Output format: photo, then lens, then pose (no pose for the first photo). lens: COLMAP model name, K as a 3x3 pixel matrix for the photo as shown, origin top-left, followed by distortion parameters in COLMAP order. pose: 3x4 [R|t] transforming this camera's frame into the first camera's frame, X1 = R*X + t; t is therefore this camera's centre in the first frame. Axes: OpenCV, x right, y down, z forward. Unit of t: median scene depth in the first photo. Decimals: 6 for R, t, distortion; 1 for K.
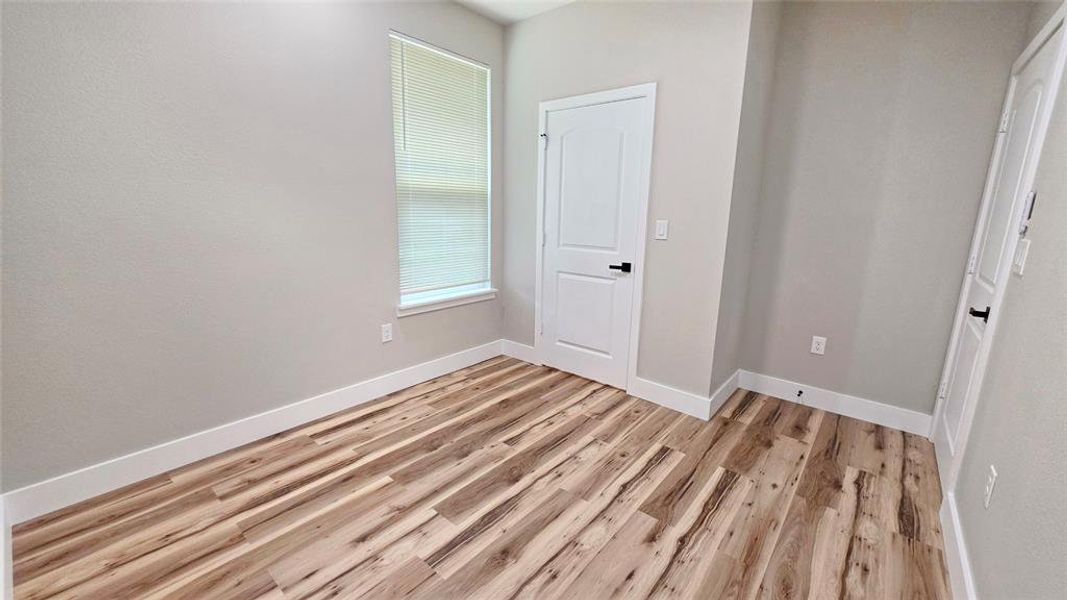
lens RADIAL K [[427.2, 0, 540.1], [0, 427.2, 296.2], [0, 0, 1]] dist [-0.001467, -0.000221]
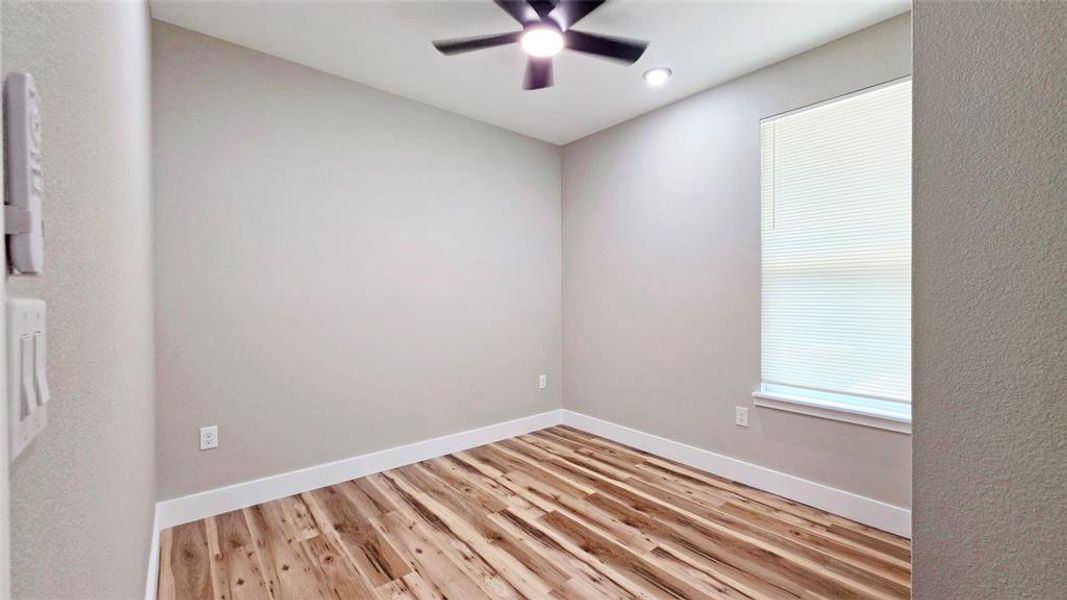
lens RADIAL K [[427.2, 0, 540.1], [0, 427.2, 296.2], [0, 0, 1]] dist [-0.001467, -0.000221]
pose [[-0.174786, -0.022777, -0.984343, 0.929241], [-0.203306, 0.979023, 0.013446, -0.137685], [0.963388, 0.202473, -0.175750, 0.918011]]
